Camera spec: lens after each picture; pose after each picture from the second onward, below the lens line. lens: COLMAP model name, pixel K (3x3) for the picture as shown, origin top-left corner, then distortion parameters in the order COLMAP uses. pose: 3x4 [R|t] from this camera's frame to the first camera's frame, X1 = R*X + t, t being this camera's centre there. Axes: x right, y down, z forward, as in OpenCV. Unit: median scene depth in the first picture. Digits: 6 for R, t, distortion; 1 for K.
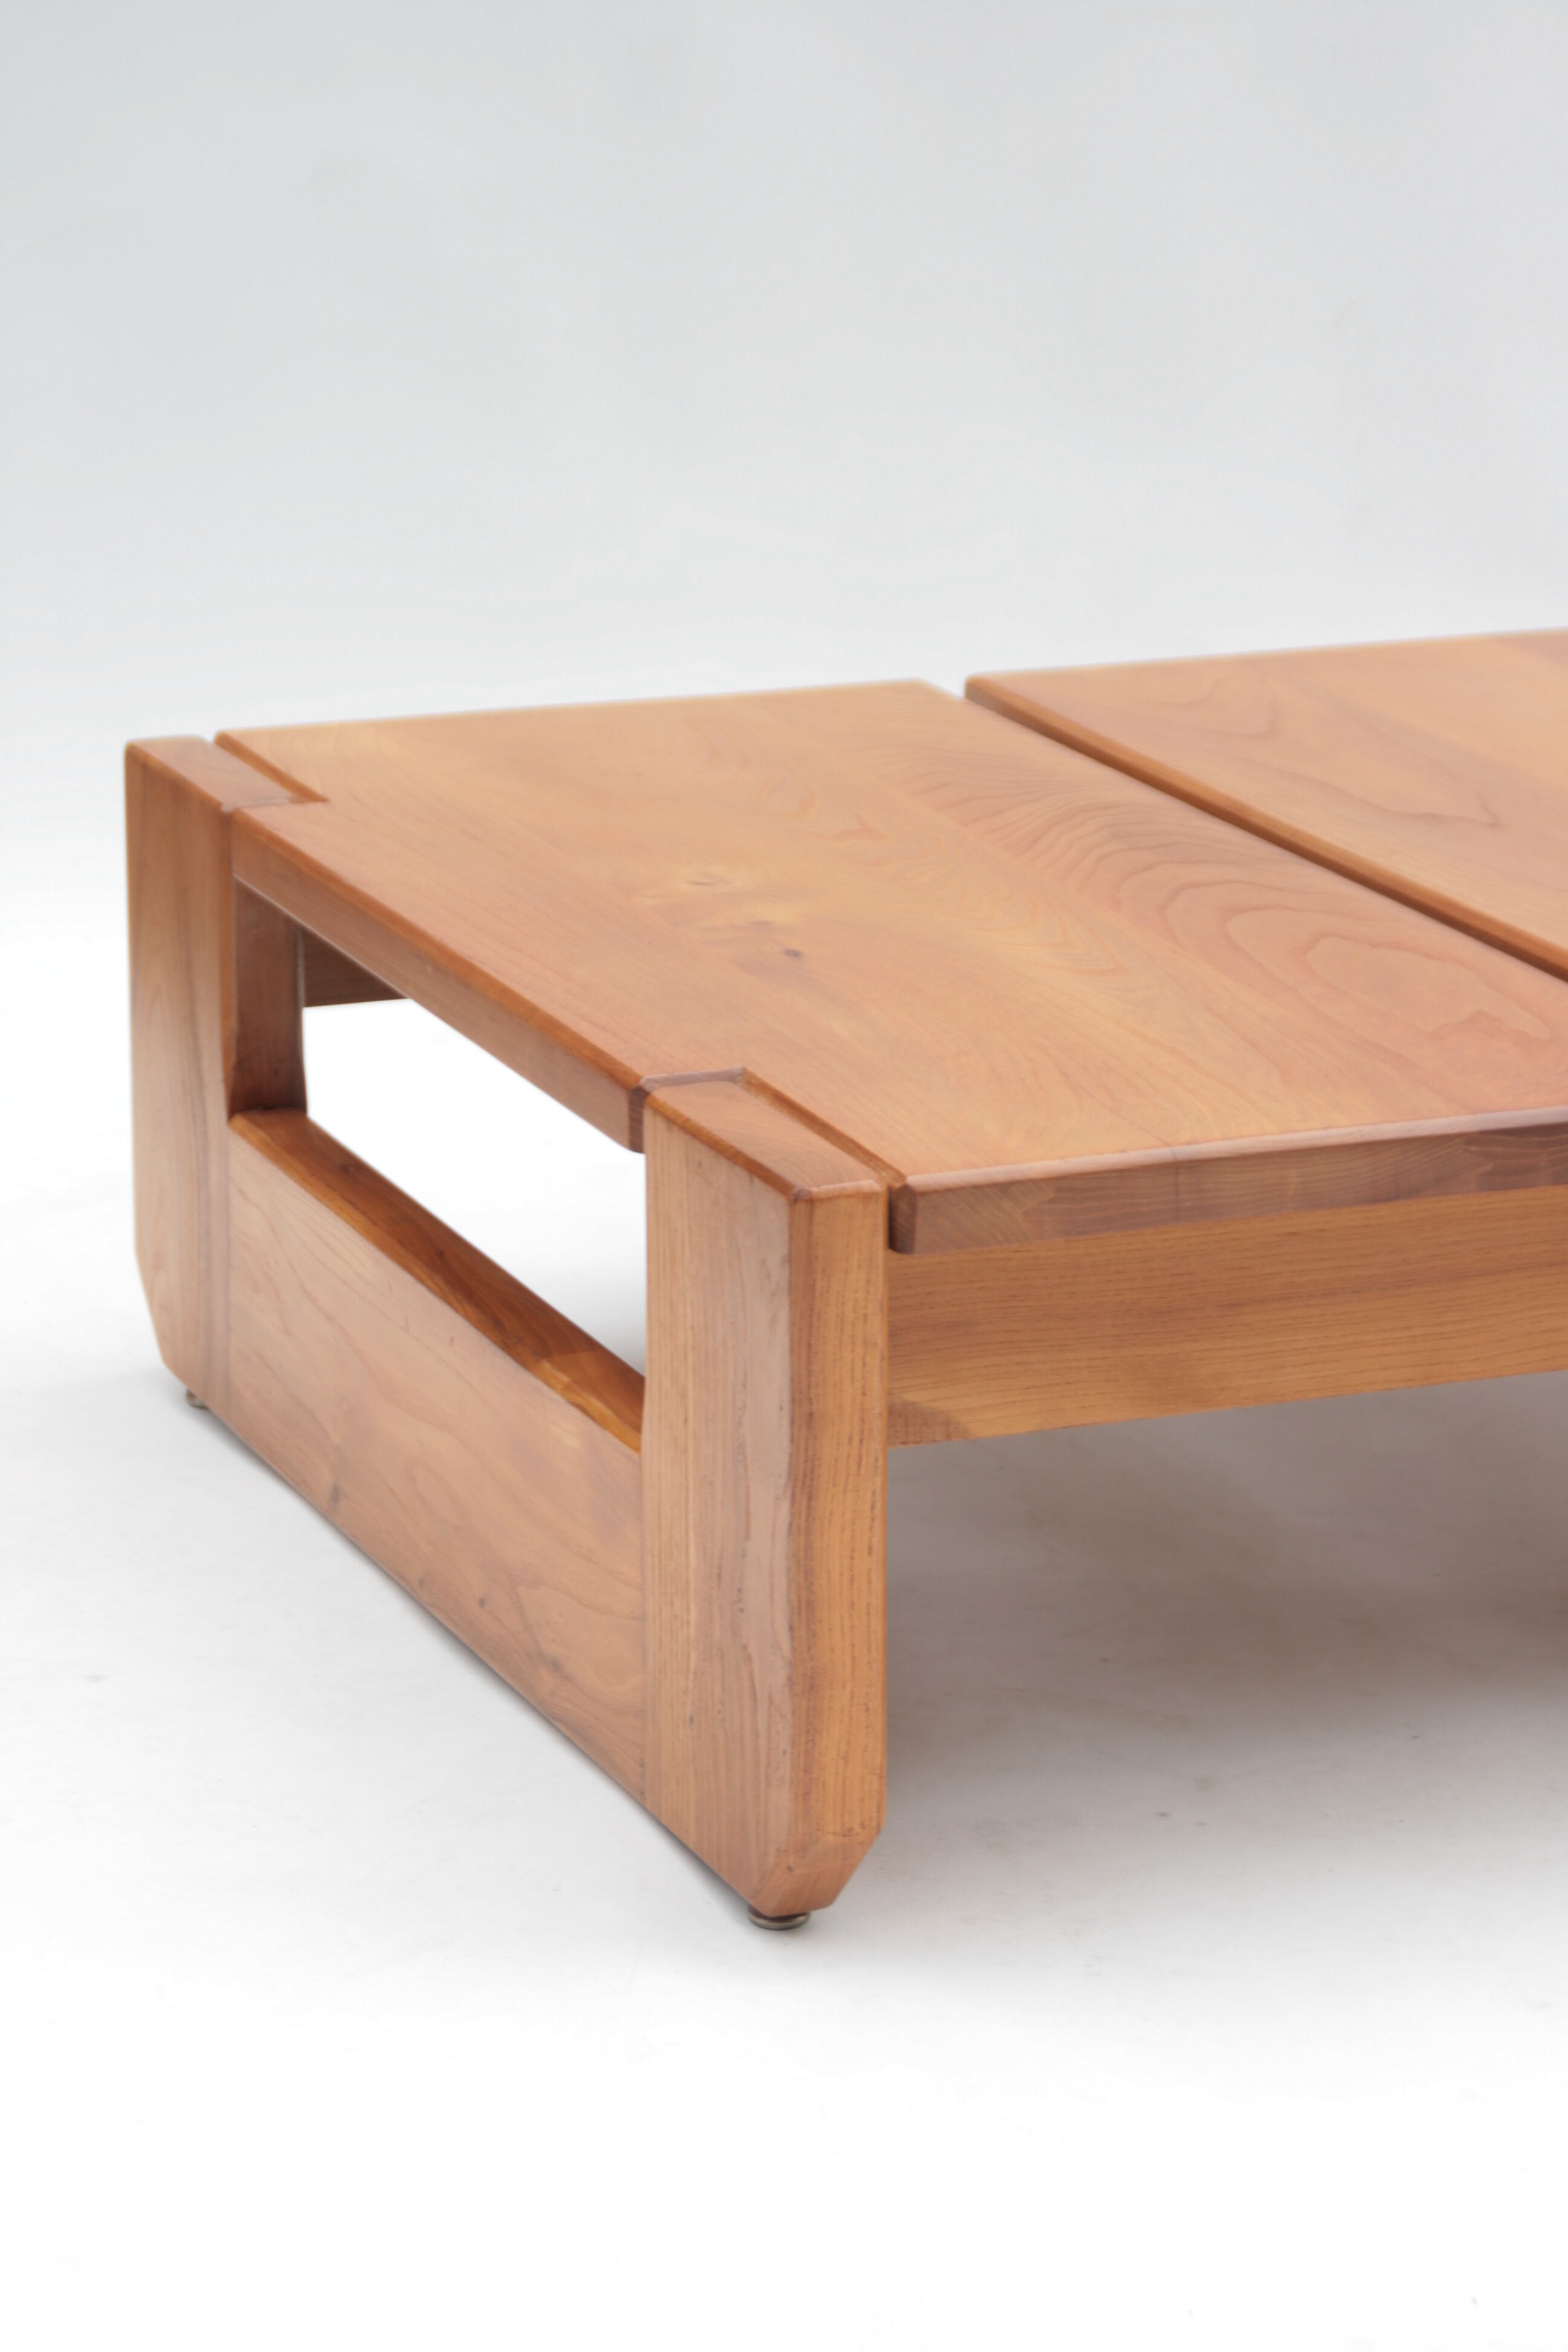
lens RADIAL K [[6951.1, 0, 709.1], [0, 6951.1, 1181.9], [0, 0, 1]] dist [0.379564, 0.247237]
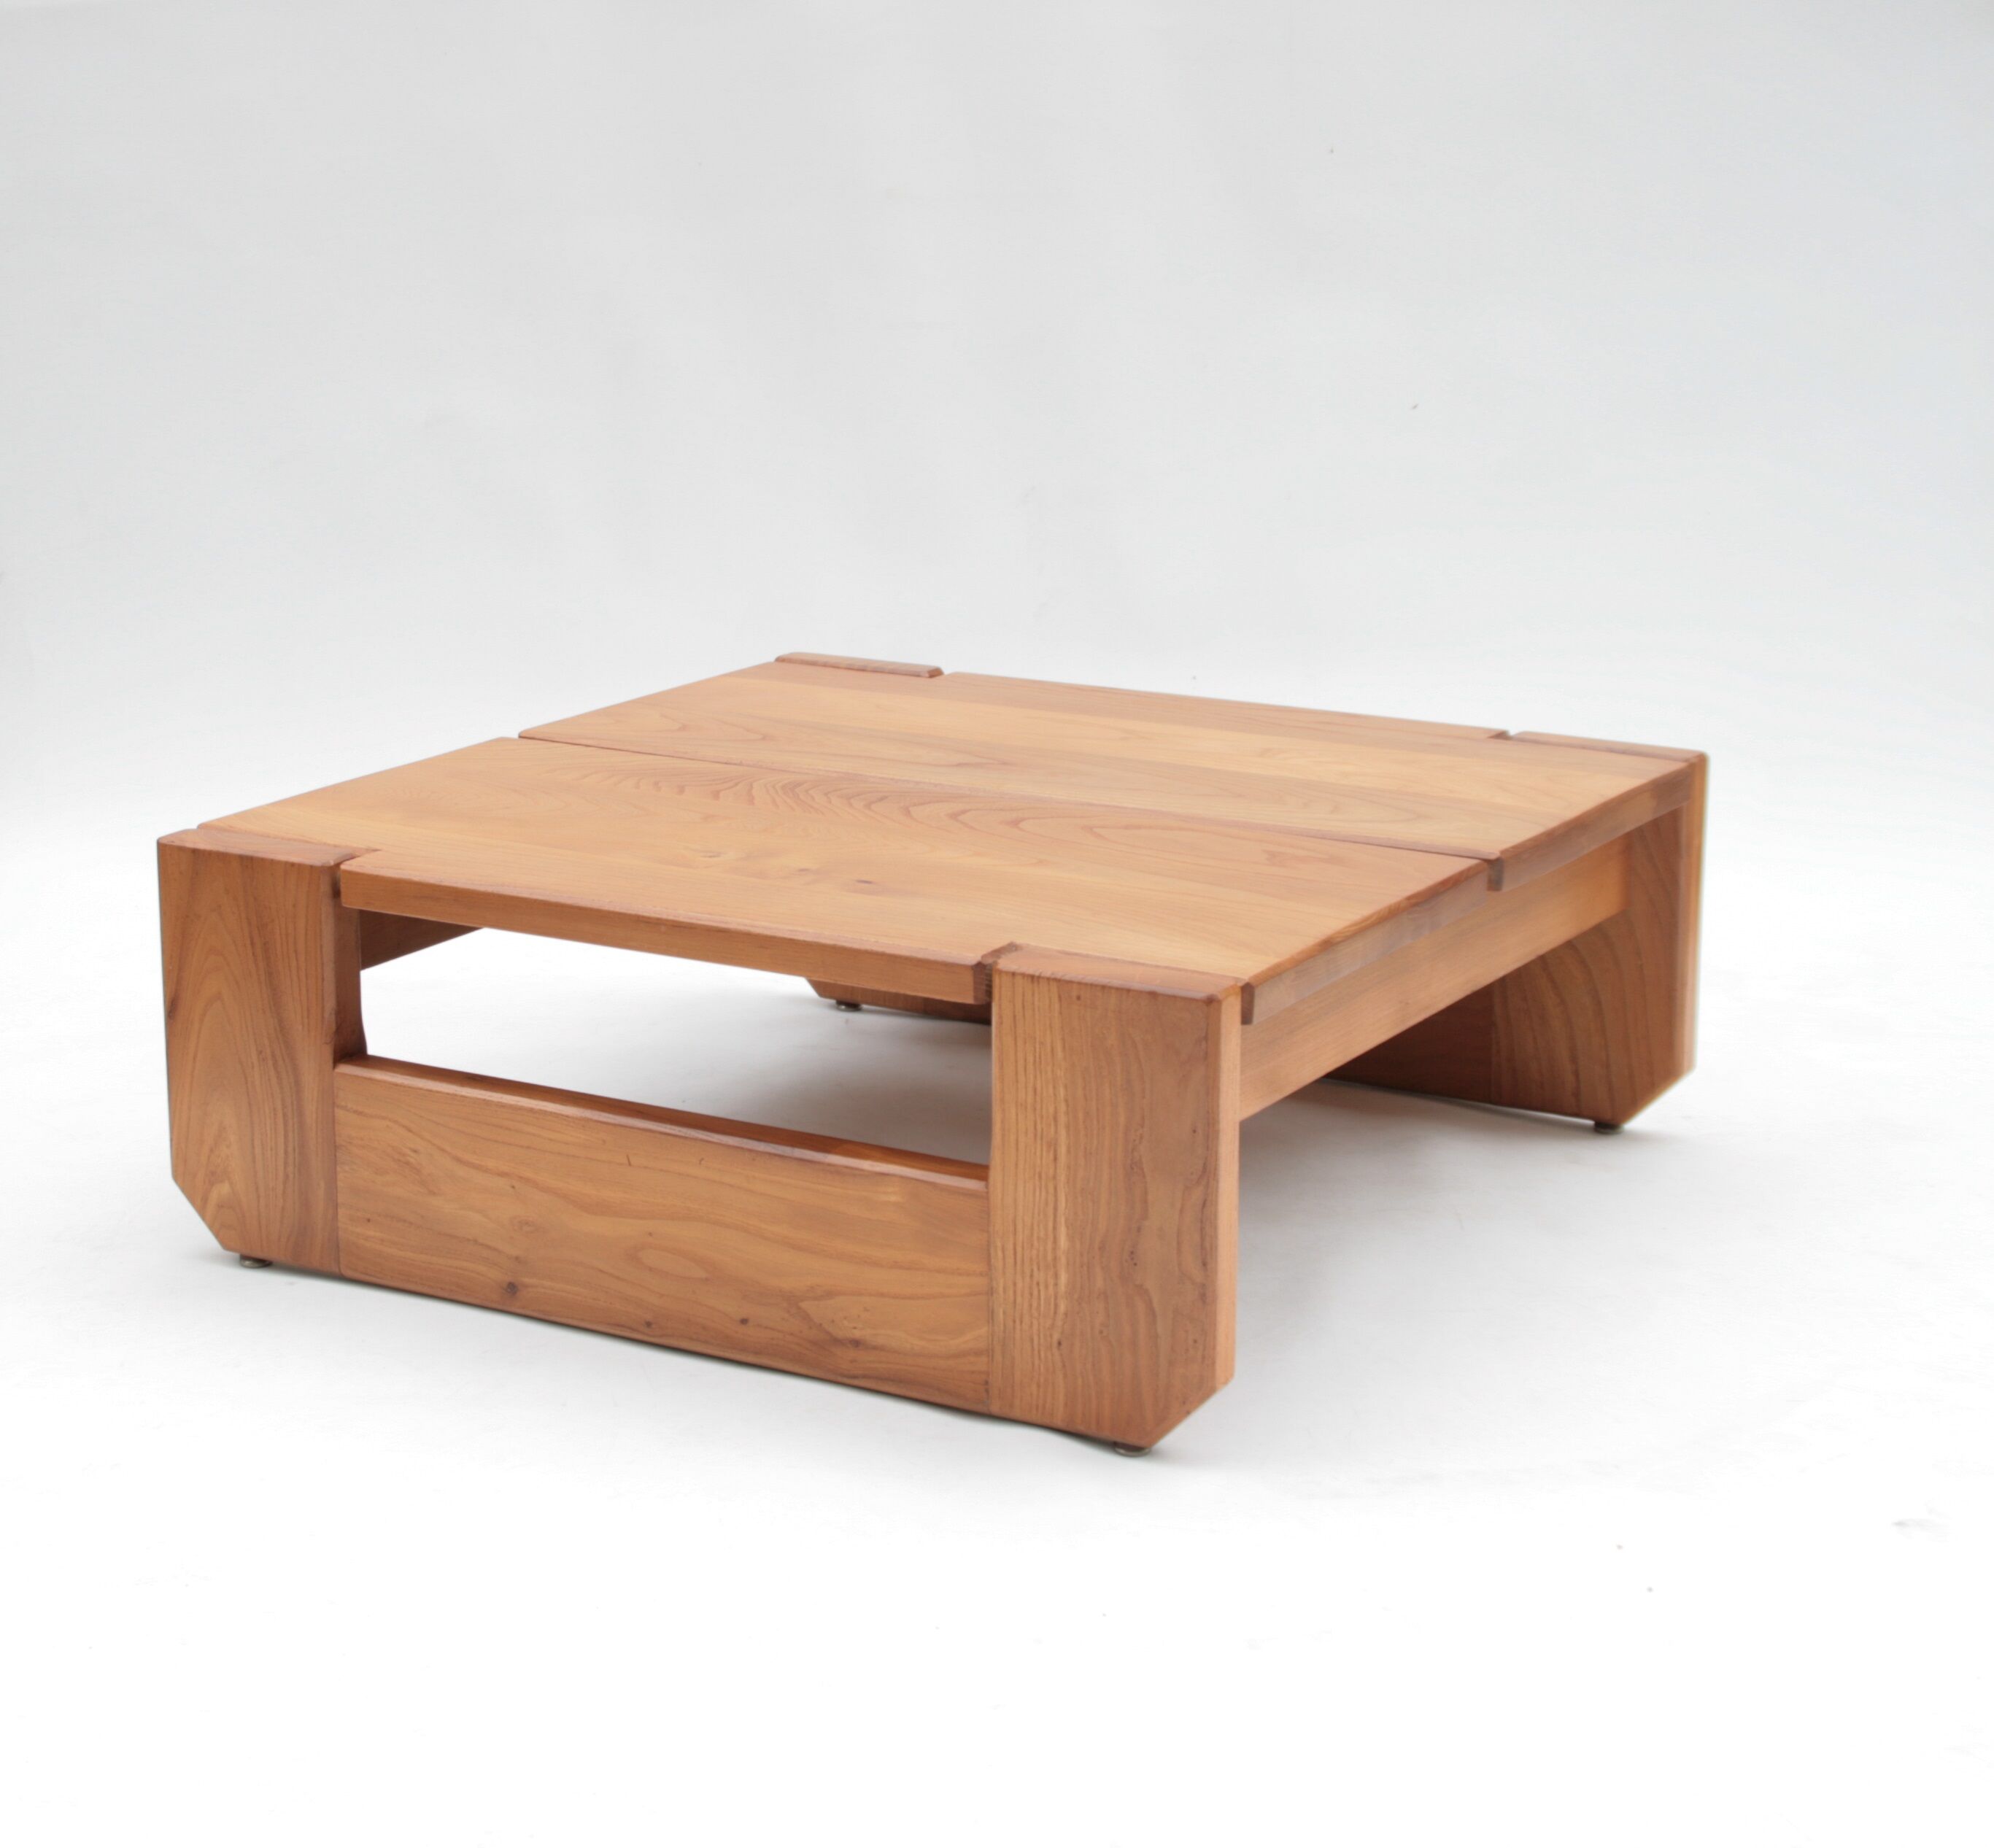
lens RADIAL K [[4037.8, 0, 832.7], [0, 4037.8, 902.3], [0, 0, 1]] dist [0.066251, -0.199200]
pose [[0.803460, -0.150240, 0.576091, -0.569525], [0.169247, 0.985351, 0.020927, -0.052264], [-0.570796, 0.080688, 0.817118, 0.255303]]
